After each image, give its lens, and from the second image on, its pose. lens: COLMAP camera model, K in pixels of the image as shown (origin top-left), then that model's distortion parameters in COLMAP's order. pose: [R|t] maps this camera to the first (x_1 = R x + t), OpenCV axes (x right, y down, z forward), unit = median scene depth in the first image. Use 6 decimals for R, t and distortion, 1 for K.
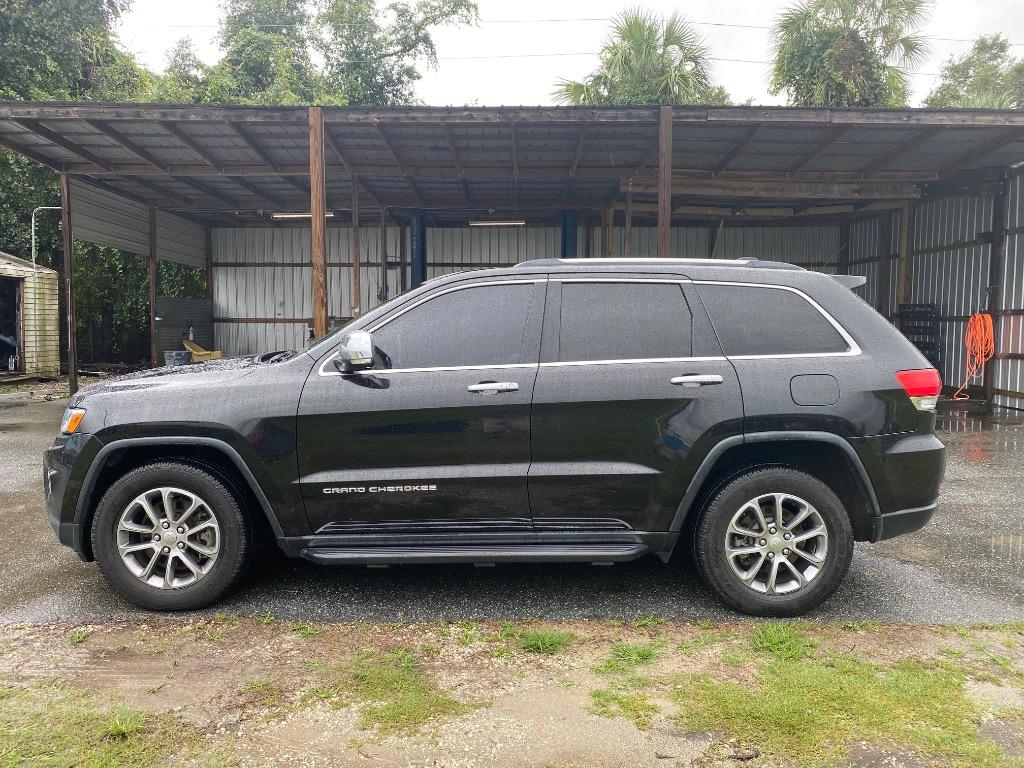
lens RADIAL K [[780.9, 0, 509.3], [0, 780.9, 374.0], [0, 0, 1]] dist [0.024766, -0.017159]
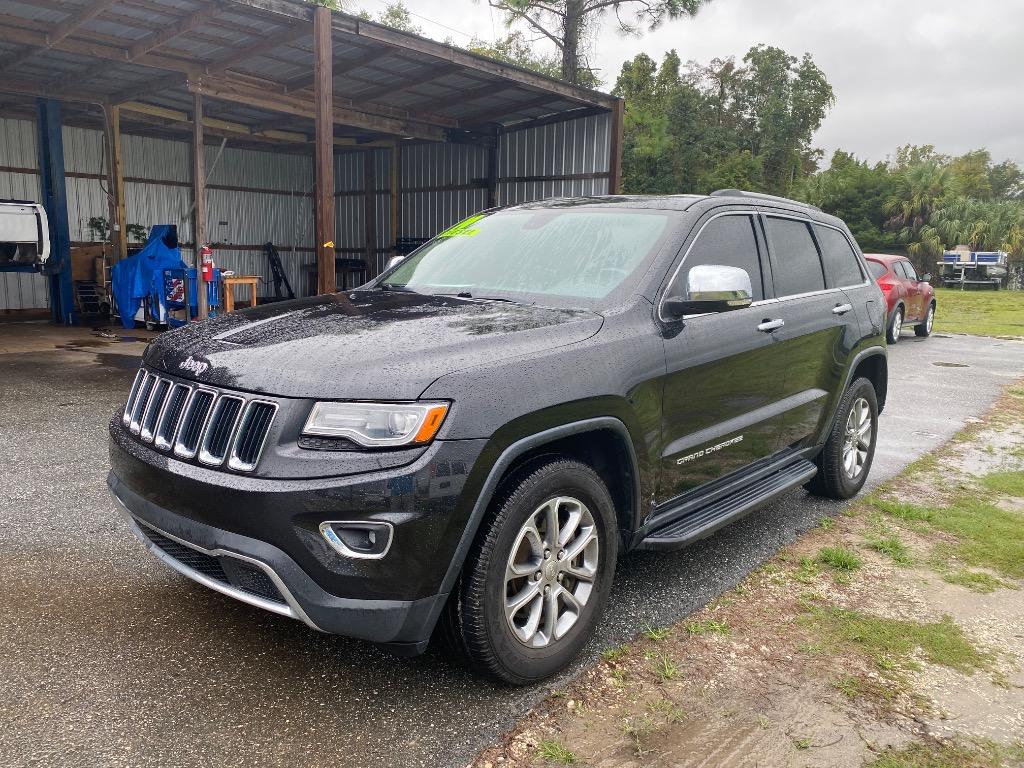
lens RADIAL K [[780.9, 0, 506.8], [0, 780.9, 378.9], [0, 0, 1]] dist [0.024766, -0.017159]
pose [[0.674313, -0.104910, 0.730955, -0.935290], [0.033591, 0.993190, 0.111559, -0.035108], [-0.737681, -0.050672, 0.673245, 0.574697]]
